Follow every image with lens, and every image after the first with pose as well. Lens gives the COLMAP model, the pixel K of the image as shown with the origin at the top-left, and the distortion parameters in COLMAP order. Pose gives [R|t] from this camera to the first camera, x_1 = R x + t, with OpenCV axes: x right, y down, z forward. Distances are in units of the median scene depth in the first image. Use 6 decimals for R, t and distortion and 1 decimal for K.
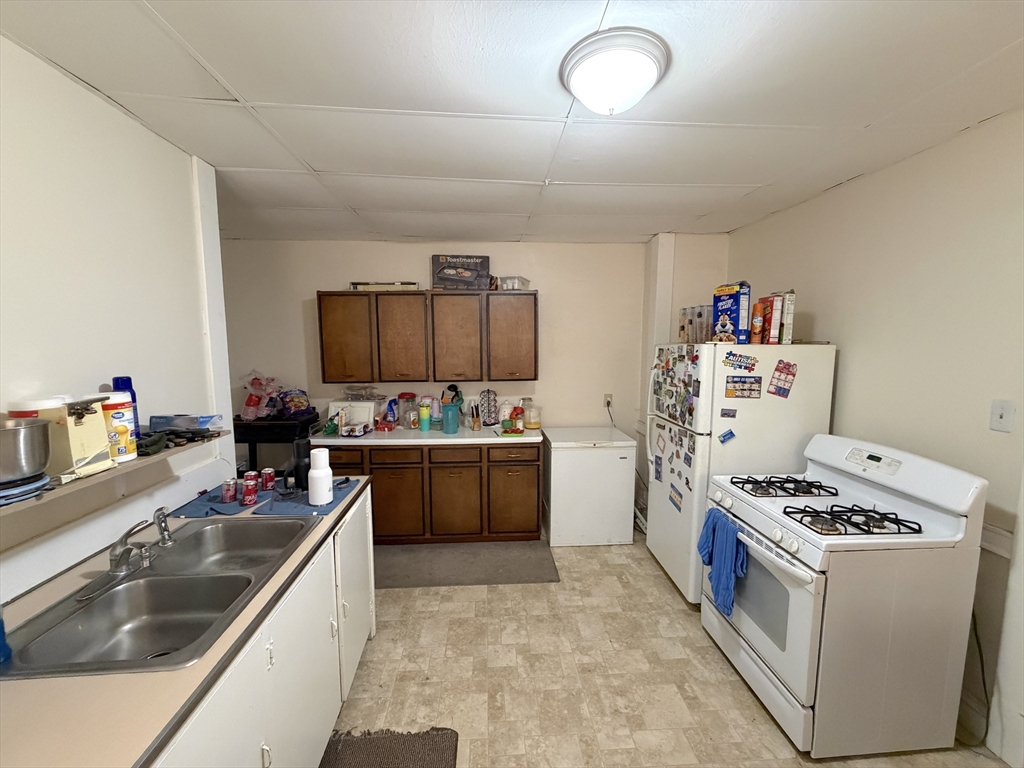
lens RADIAL K [[408.0, 0, 512.3], [0, 408.0, 385.3], [0, 0, 1]] dist [-0.000853, -0.000019]
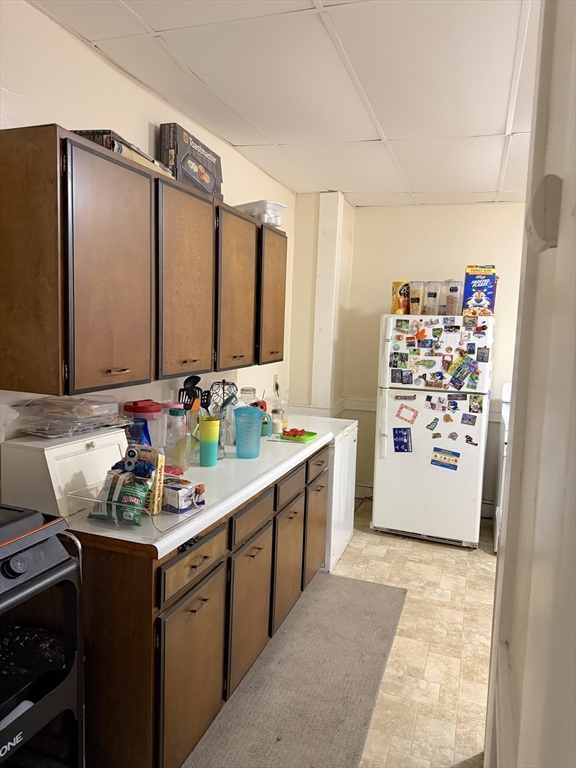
lens RADIAL K [[544.2, 0, 289.2], [0, 544.2, 384.5], [0, 0, 1]] dist [0.004139, 0.001229]
pose [[0.388089, -0.088754, 0.917338, -1.139825], [0.062495, 0.995595, 0.069886, -0.049196], [-0.919500, 0.030207, 0.391927, 0.881994]]
